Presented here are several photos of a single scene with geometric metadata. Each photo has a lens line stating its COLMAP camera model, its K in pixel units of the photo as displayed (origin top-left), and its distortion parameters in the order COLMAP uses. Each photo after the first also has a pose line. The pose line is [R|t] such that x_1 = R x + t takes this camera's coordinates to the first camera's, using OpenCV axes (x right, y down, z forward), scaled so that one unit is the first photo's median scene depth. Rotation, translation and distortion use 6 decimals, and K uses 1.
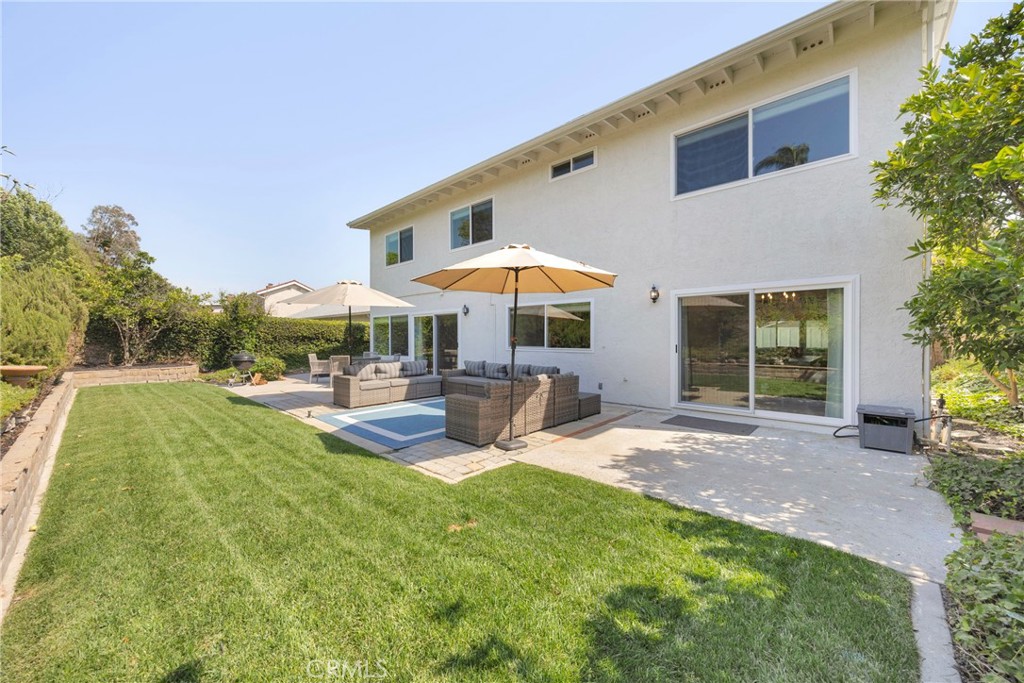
lens RADIAL K [[382.5, 0, 517.1], [0, 382.5, 338.6], [0, 0, 1]] dist [-0.011399, -0.000111]
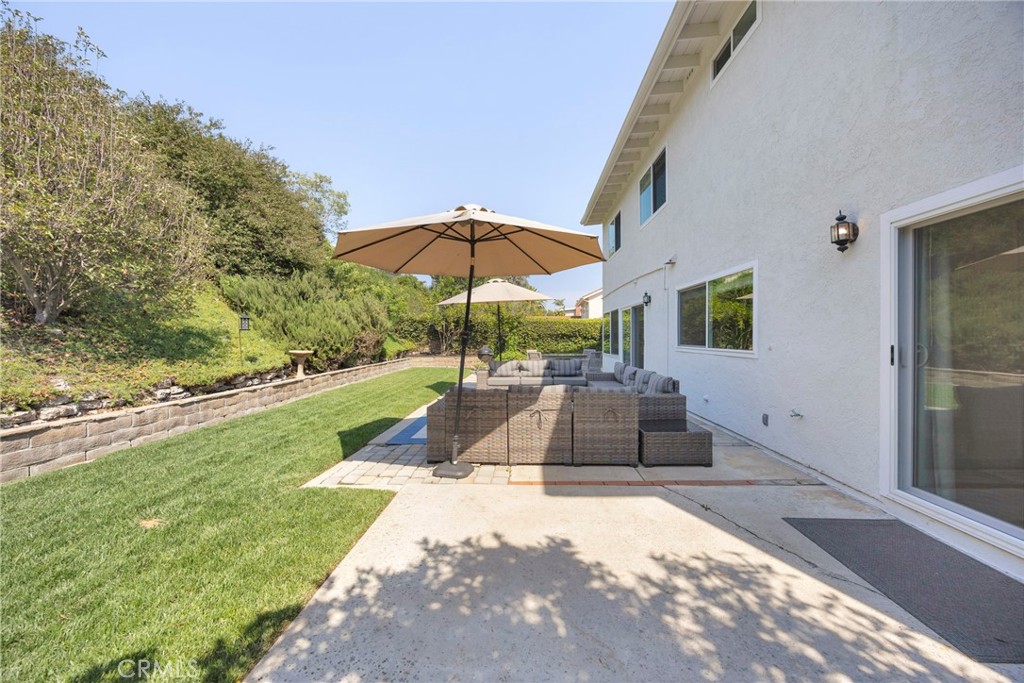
lens RADIAL K [[382.5, 0, 514.3], [0, 382.5, 342.0], [0, 0, 1]] dist [-0.011399, -0.000111]
pose [[0.639599, 0.007562, -0.768671, 0.609242], [0.002618, 0.999924, 0.012015, 0.009275], [0.768704, -0.009697, 0.639531, 0.564500]]
